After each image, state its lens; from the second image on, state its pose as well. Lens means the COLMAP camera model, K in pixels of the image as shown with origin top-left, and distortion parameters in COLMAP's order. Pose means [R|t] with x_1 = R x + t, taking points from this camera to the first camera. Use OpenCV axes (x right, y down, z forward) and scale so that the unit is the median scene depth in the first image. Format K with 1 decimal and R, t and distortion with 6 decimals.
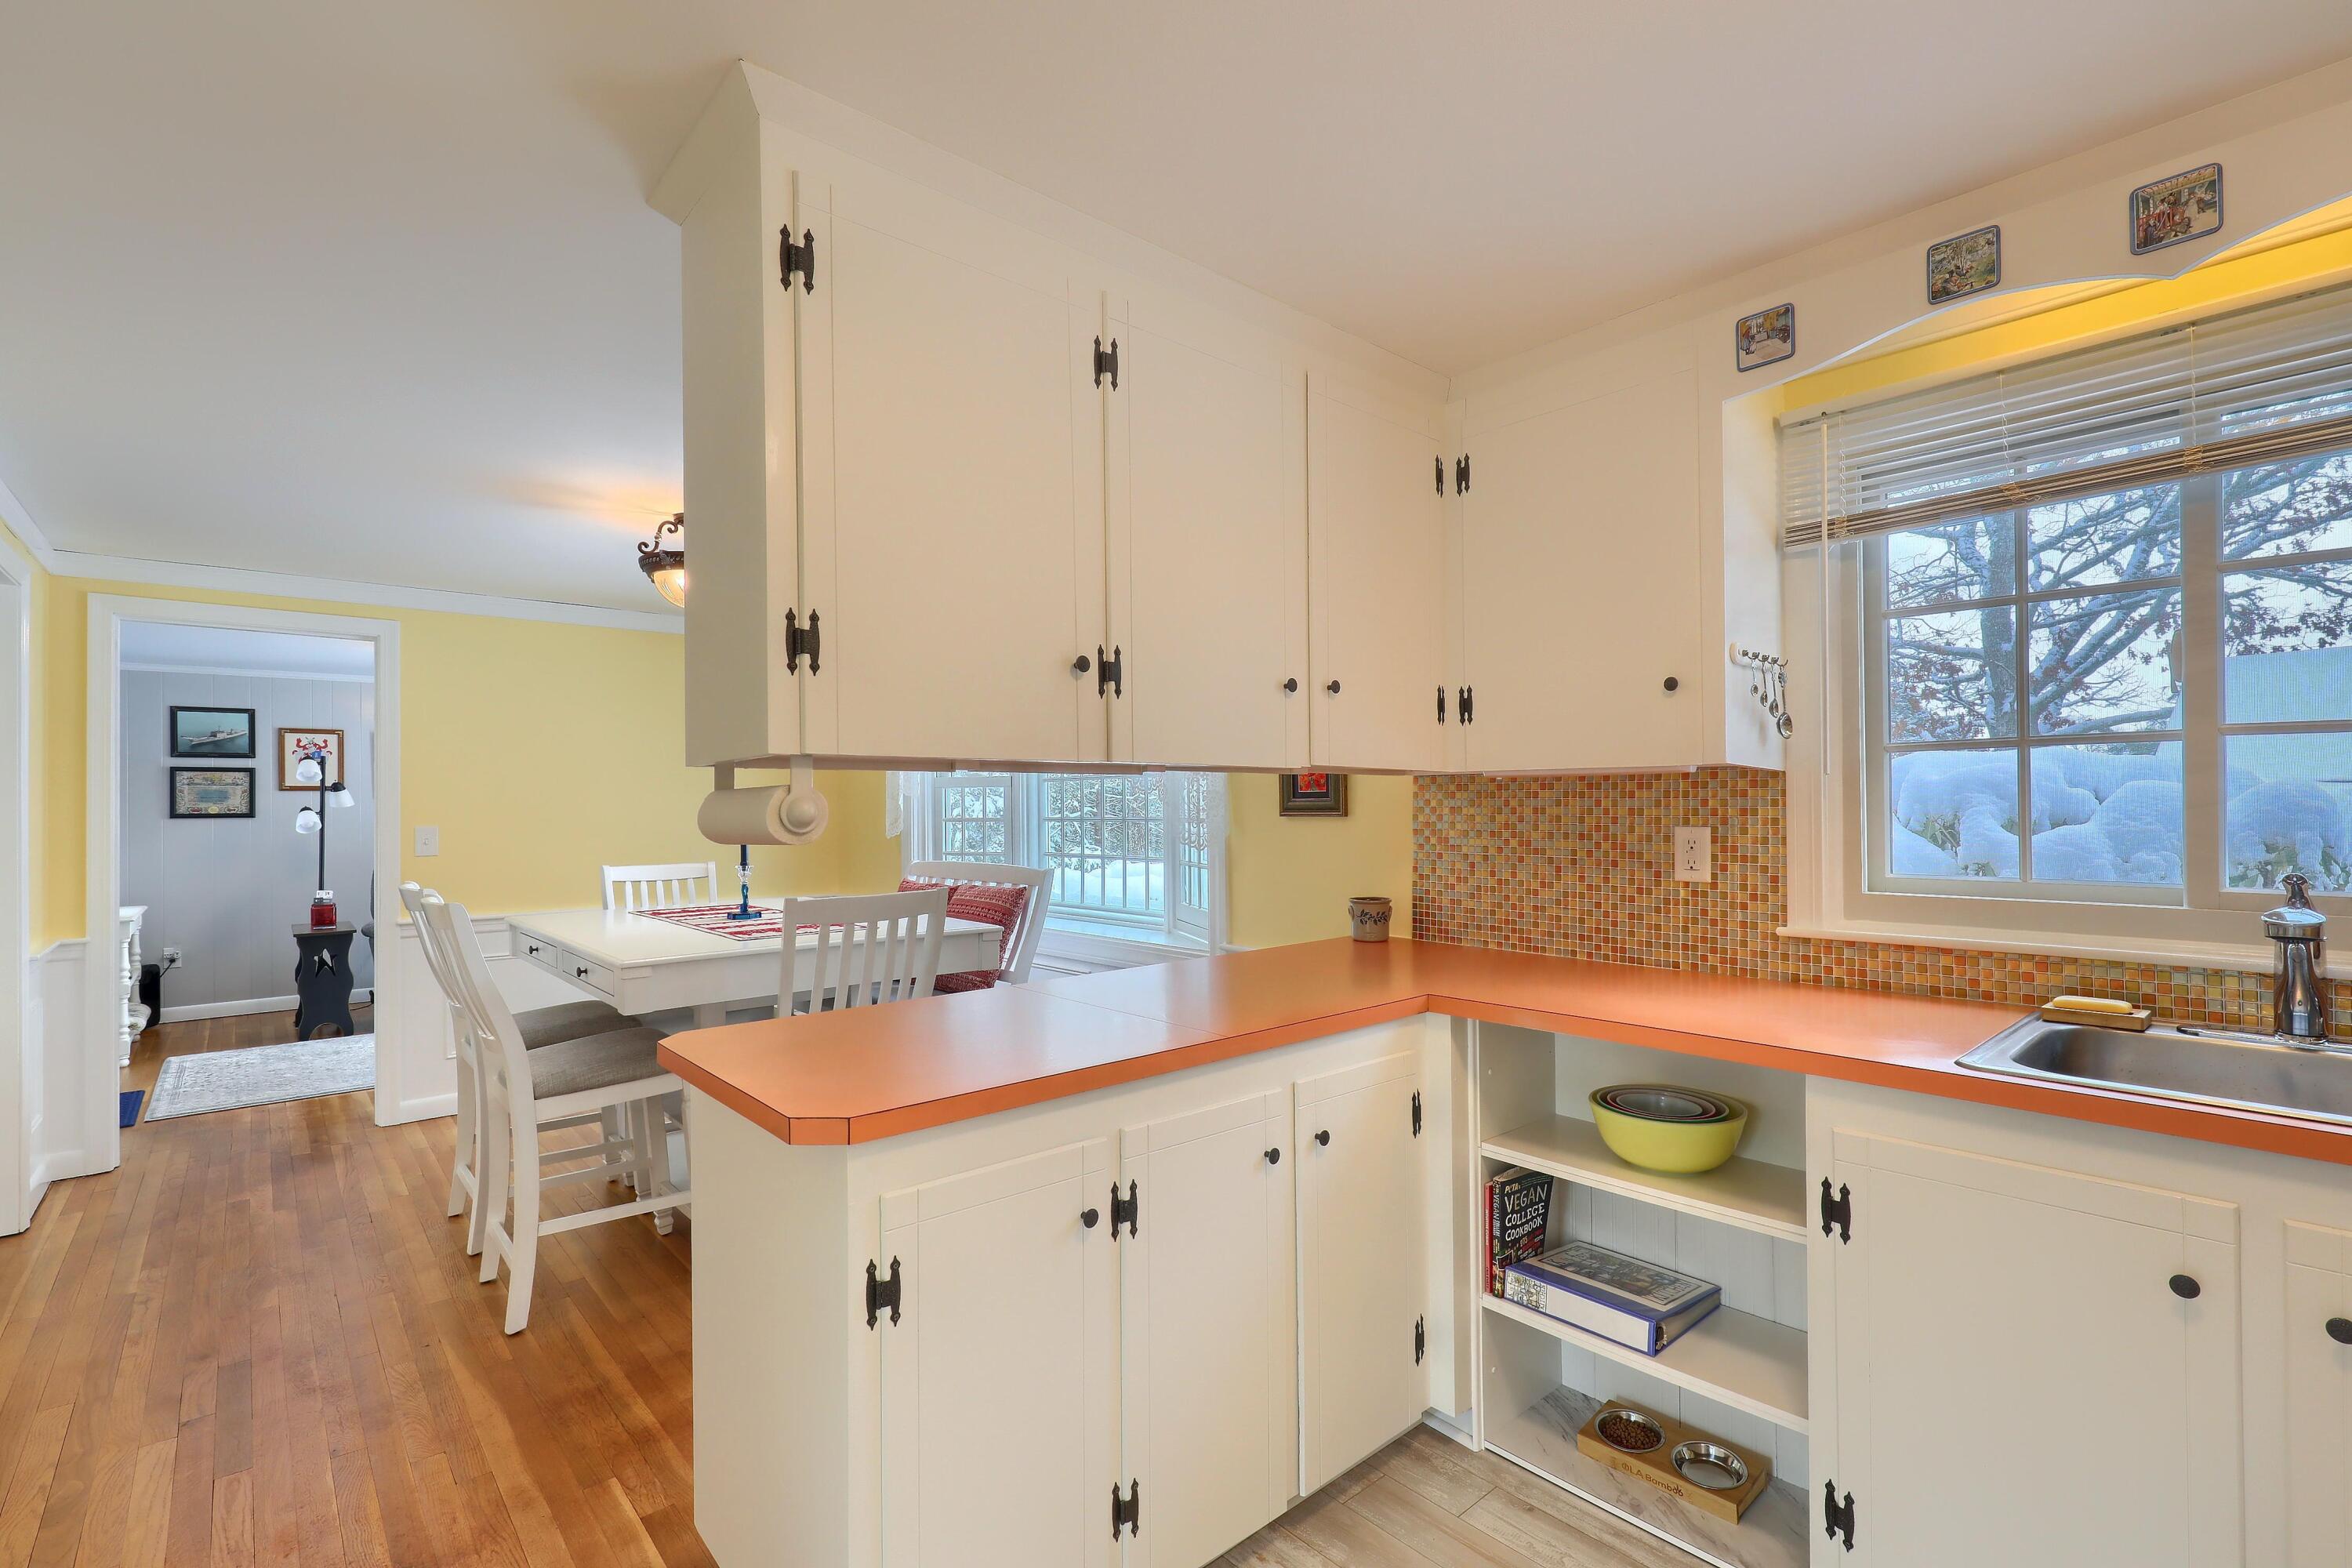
lens RADIAL K [[1058.8, 0, 1181.2], [0, 1058.8, 800.0], [0, 0, 1]] dist [-0.001846, -0.000553]
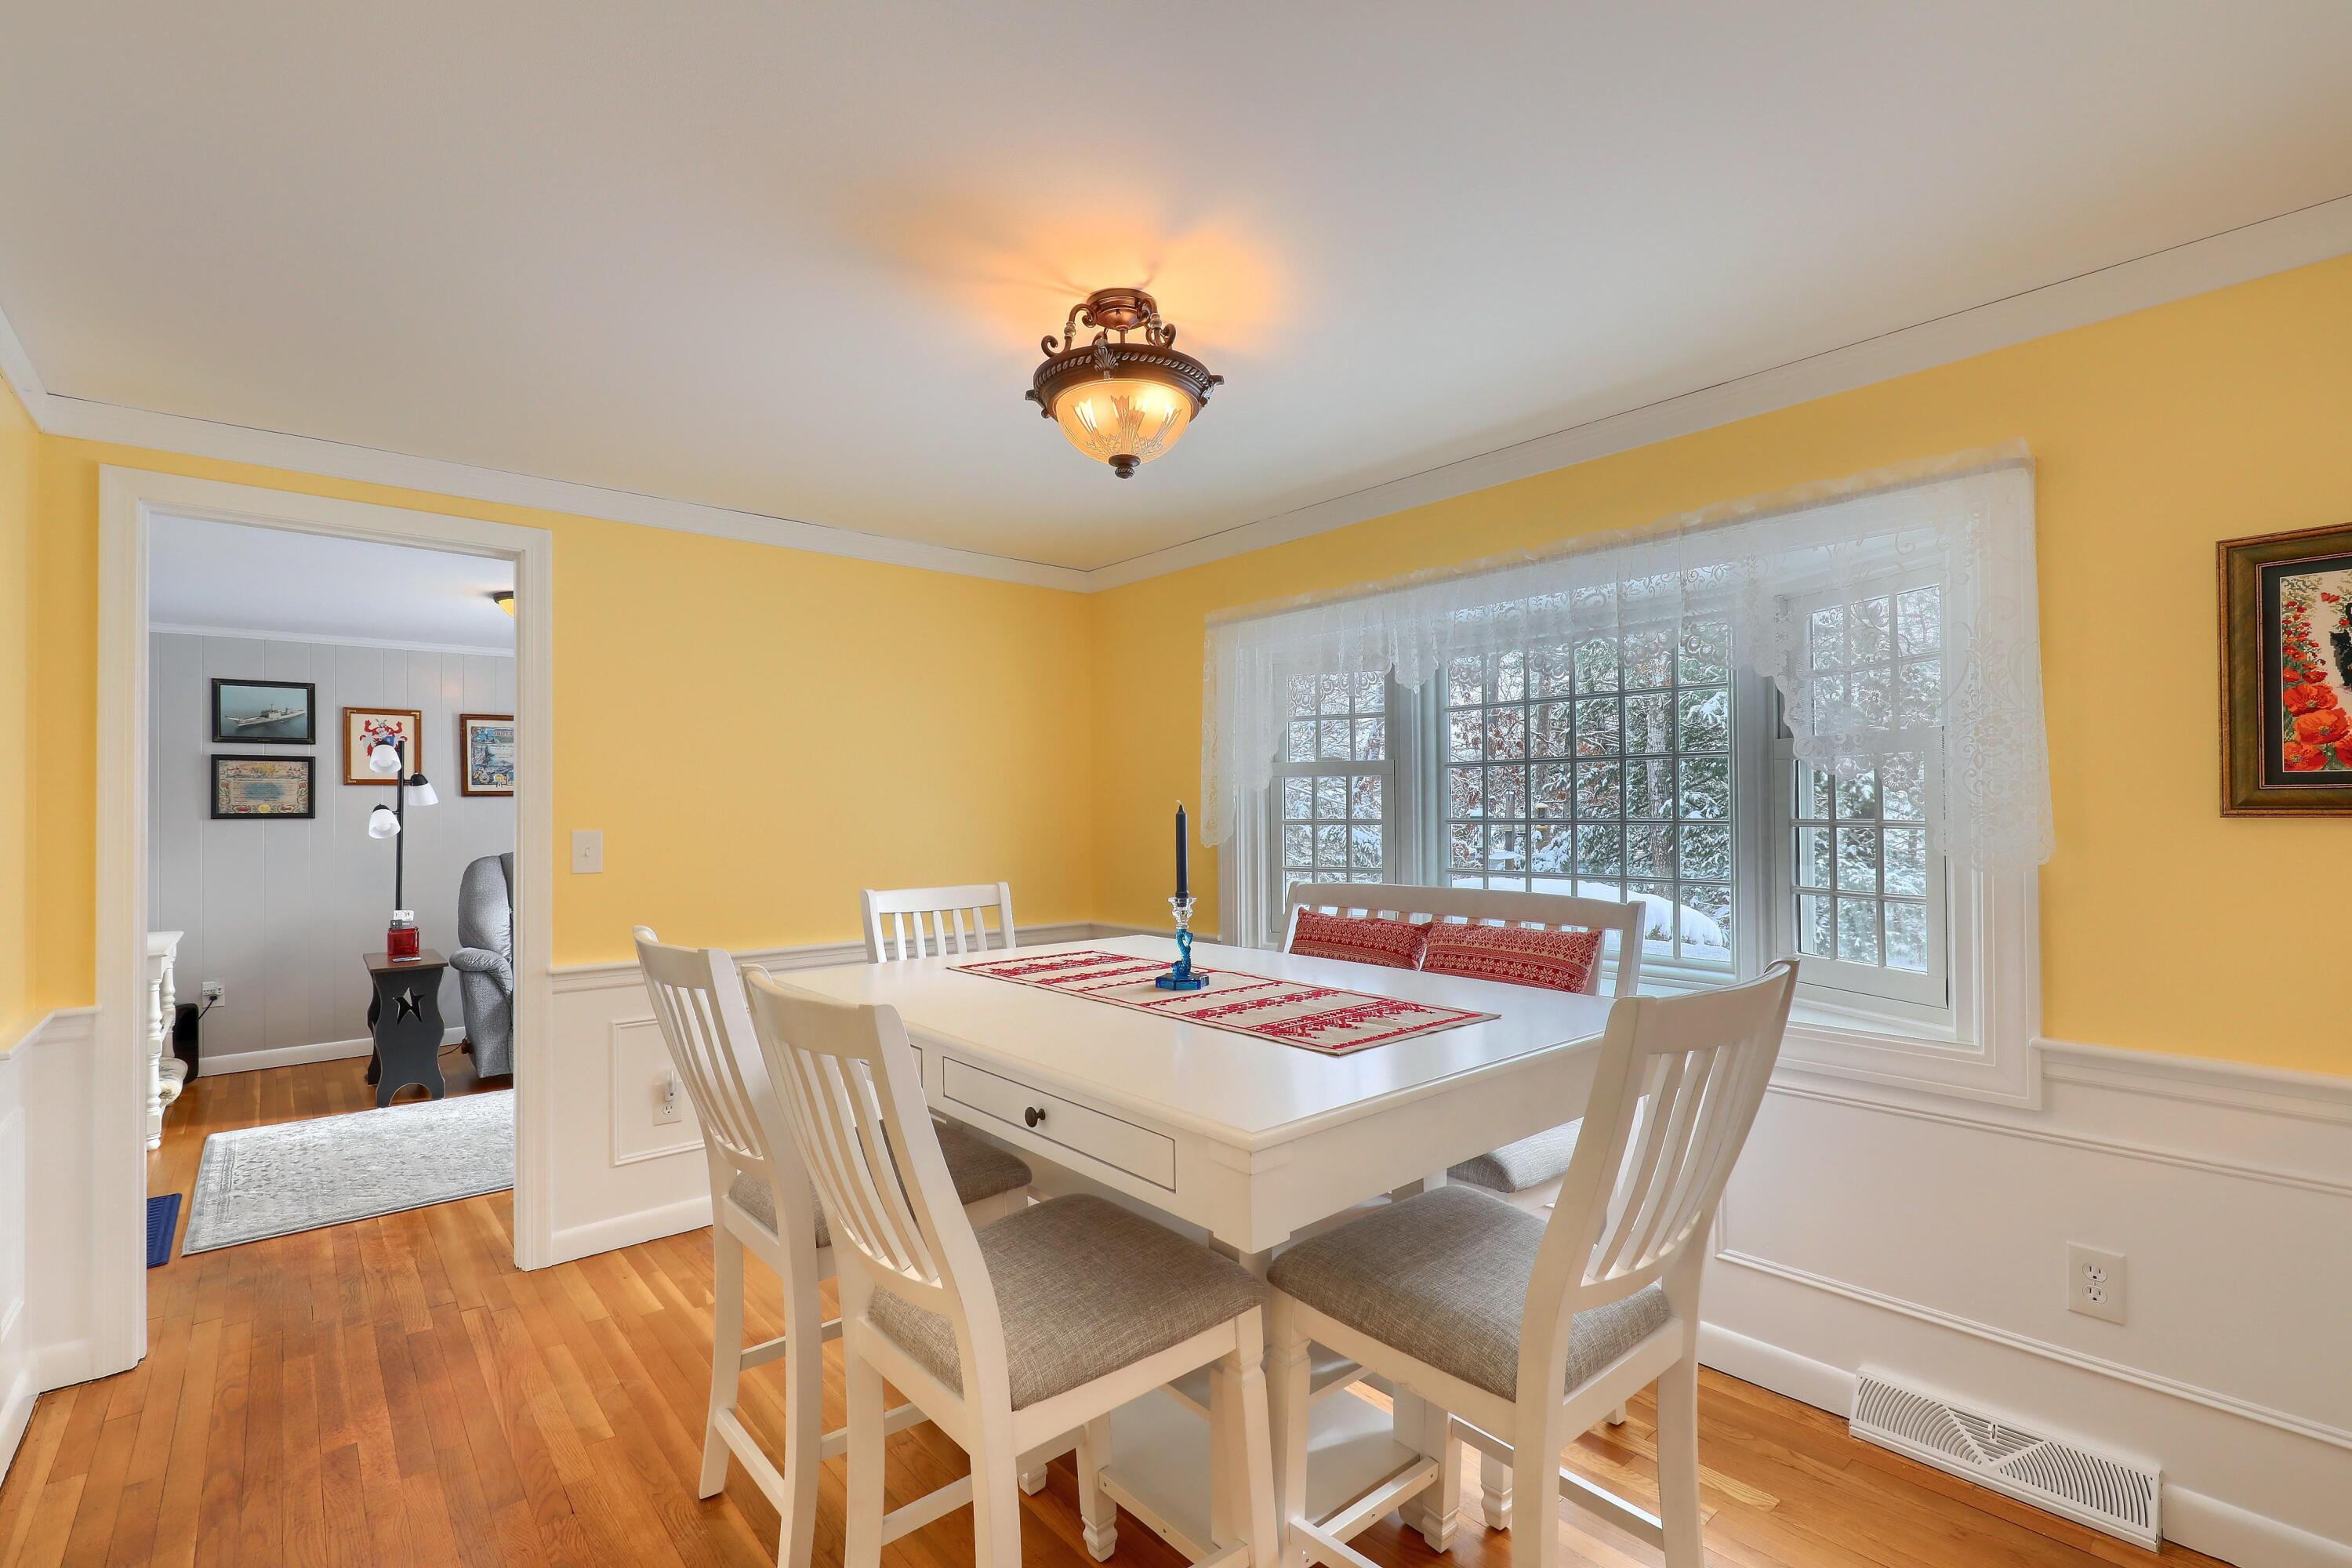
lens RADIAL K [[1058.8, 0, 1179.5], [0, 1058.8, 804.1], [0, 0, 1]] dist [-0.001846, -0.000553]
pose [[0.999881, 0.001764, -0.015351, -0.449678], [-0.001770, 0.999998, -0.000341, 0.010338], [0.015350, 0.000369, 0.999882, 0.449224]]
